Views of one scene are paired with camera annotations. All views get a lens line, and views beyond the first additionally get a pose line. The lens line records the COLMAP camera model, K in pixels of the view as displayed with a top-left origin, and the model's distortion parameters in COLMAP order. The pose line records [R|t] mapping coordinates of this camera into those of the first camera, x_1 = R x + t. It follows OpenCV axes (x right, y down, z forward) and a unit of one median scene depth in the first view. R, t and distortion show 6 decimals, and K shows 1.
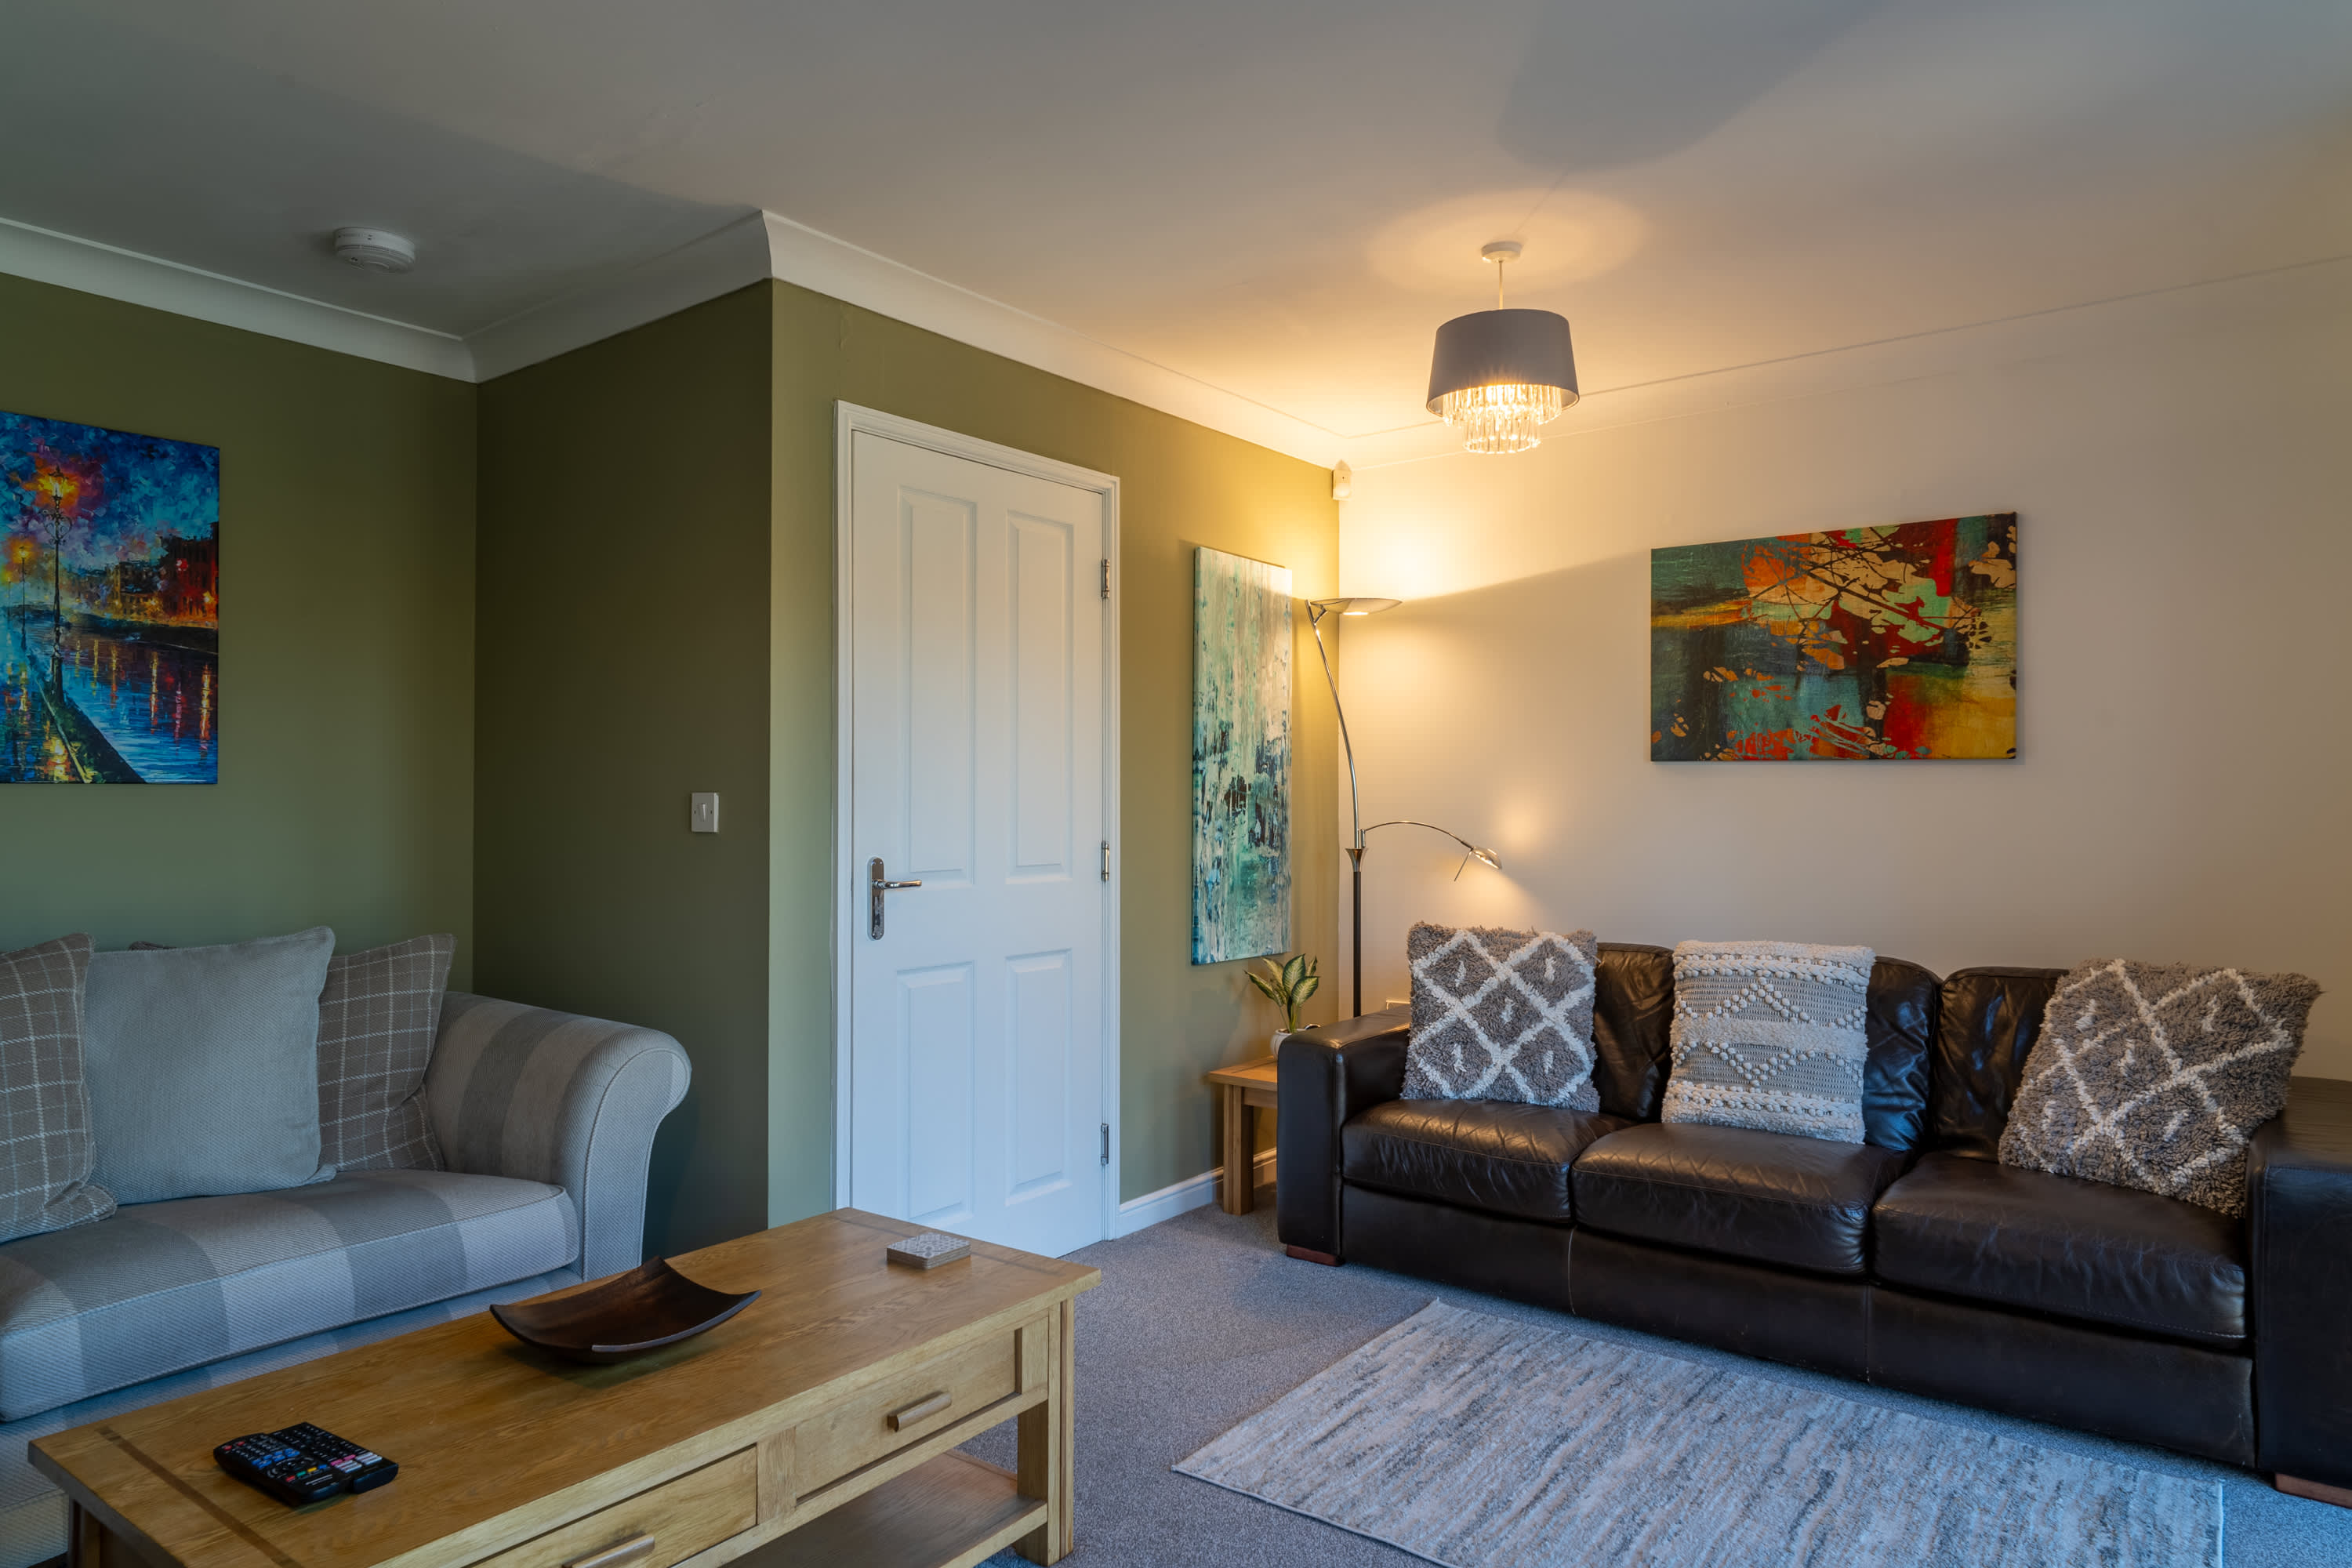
lens RADIAL K [[1448.0, 0, 1161.5], [0, 1448.0, 786.6], [0, 0, 1]] dist [-0.002283, 0.001401]
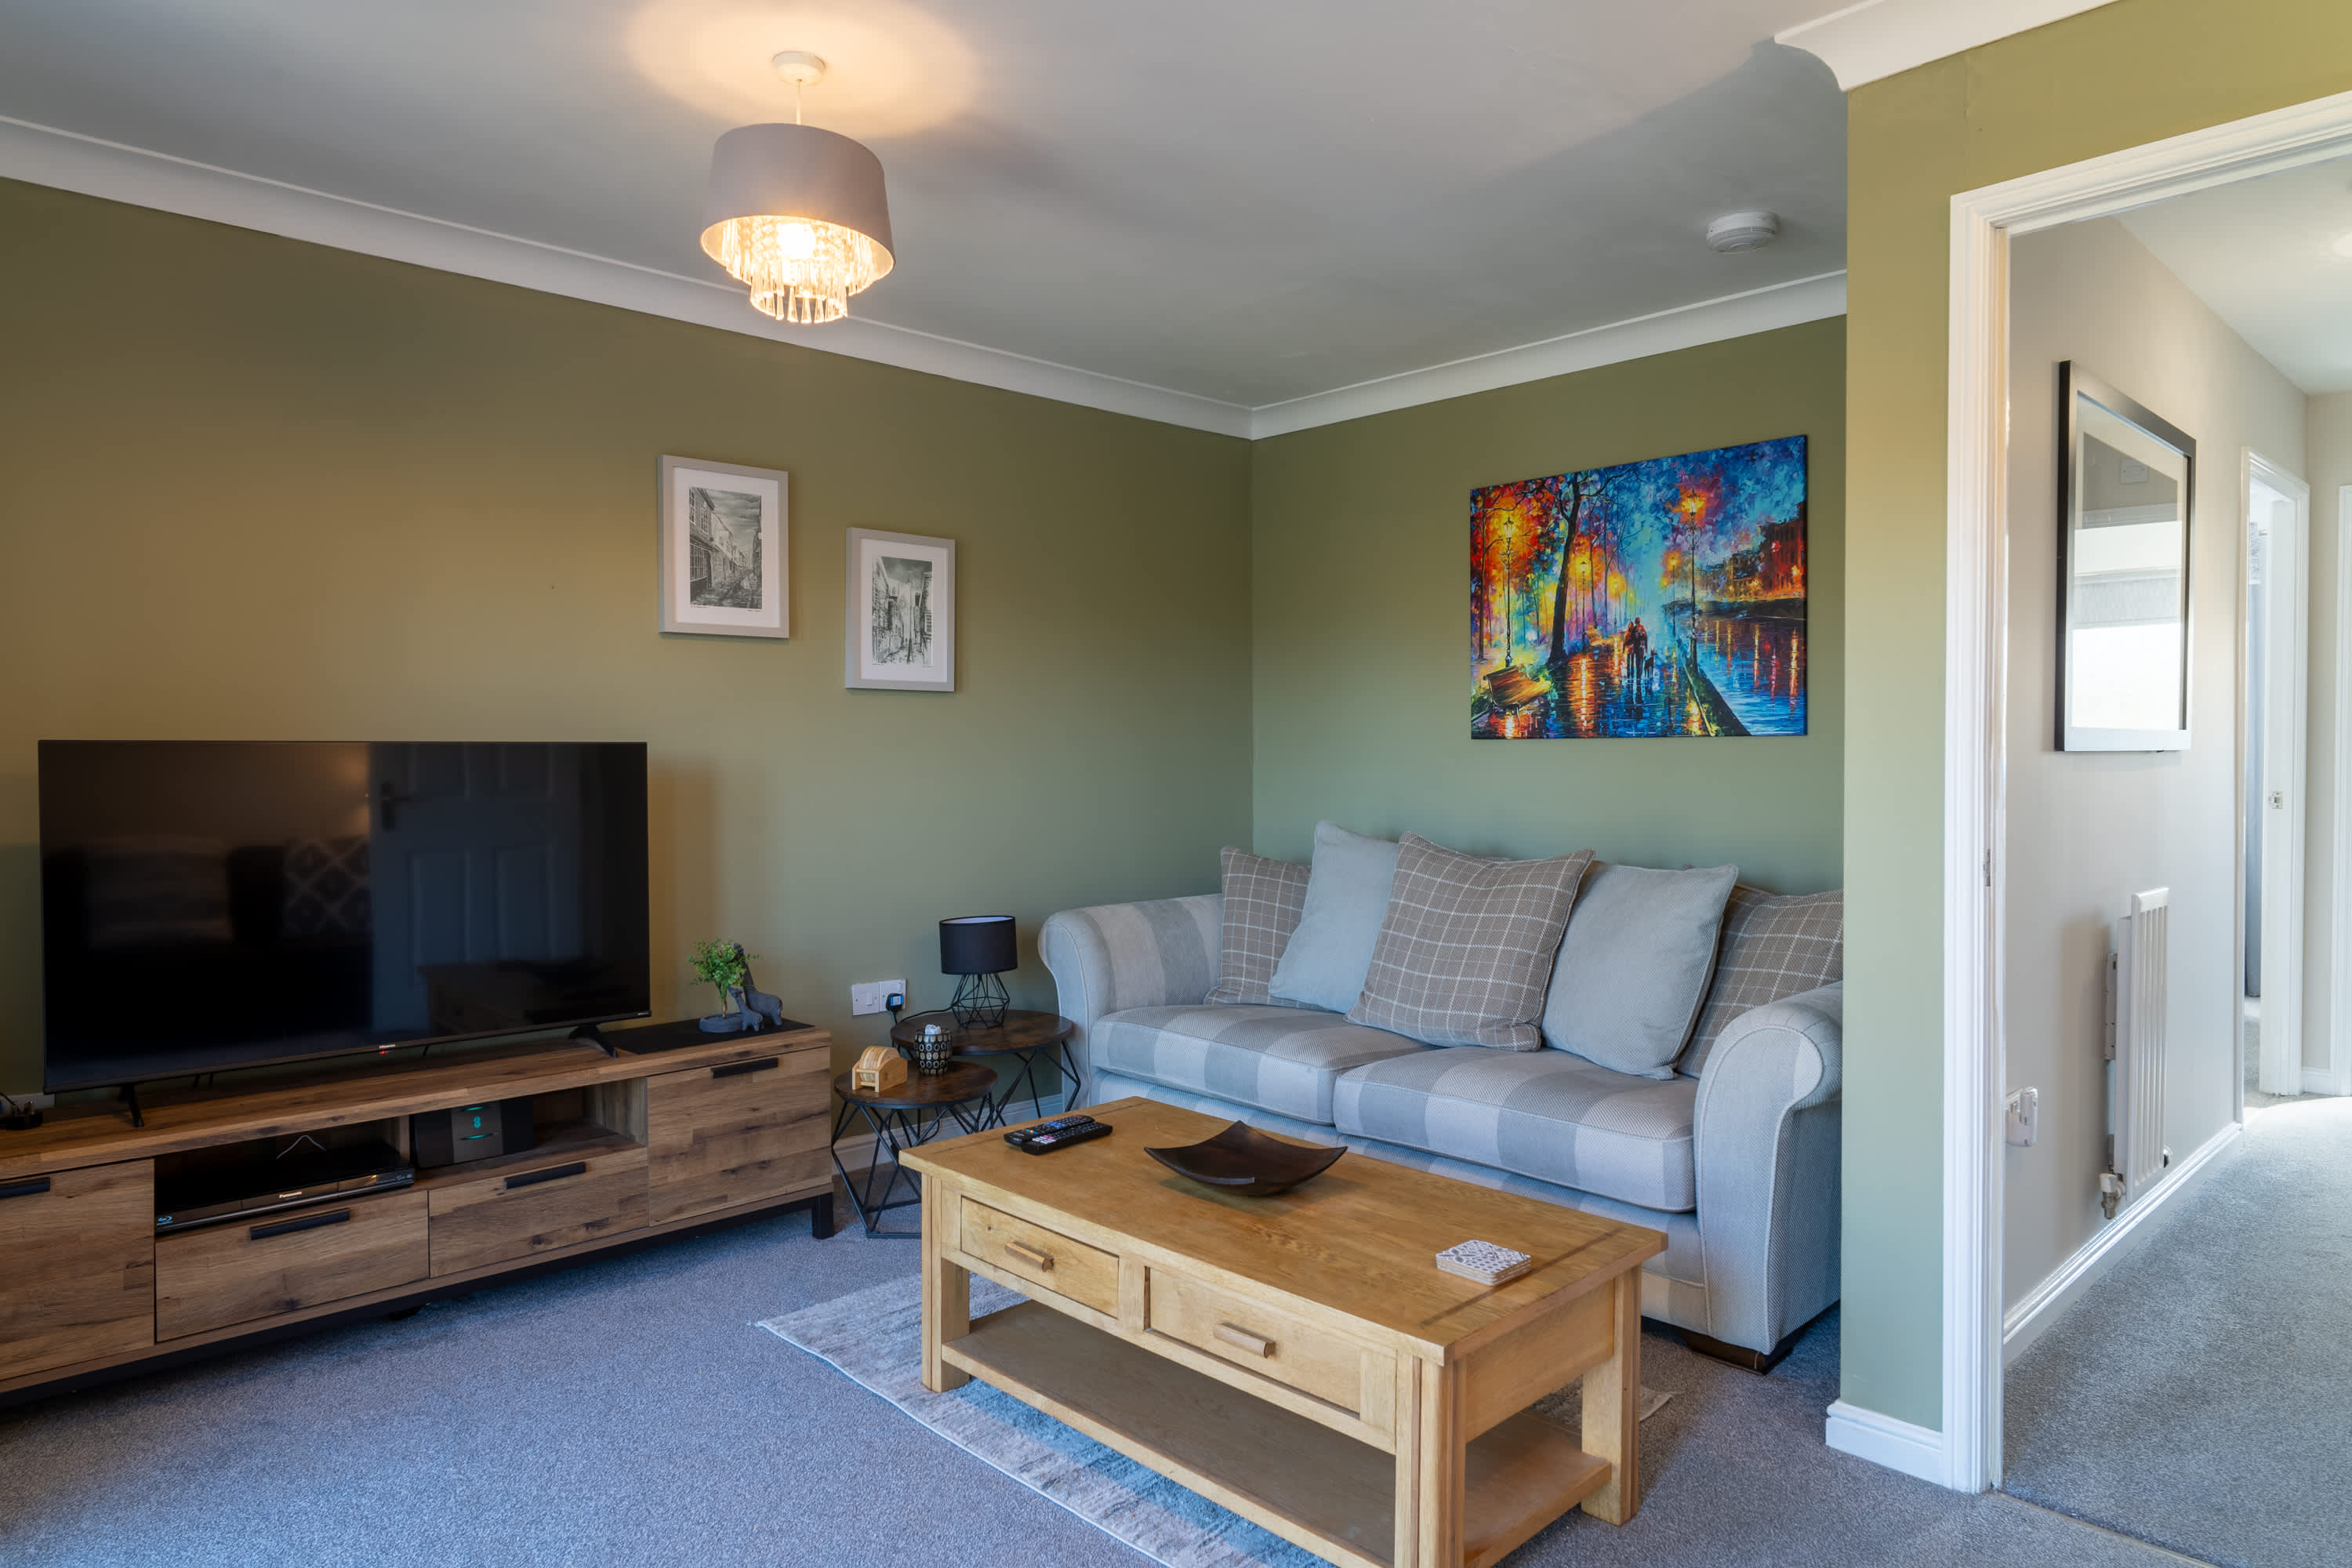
lens RADIAL K [[1448.0, 0, 1161.5], [0, 1448.0, 786.6], [0, 0, 1]] dist [-0.002283, 0.001401]
pose [[-0.178607, 0.032589, -0.983381, 0.576738], [0.018142, 0.999391, 0.029824, -0.004733], [0.983753, -0.012514, -0.179089, 0.747974]]
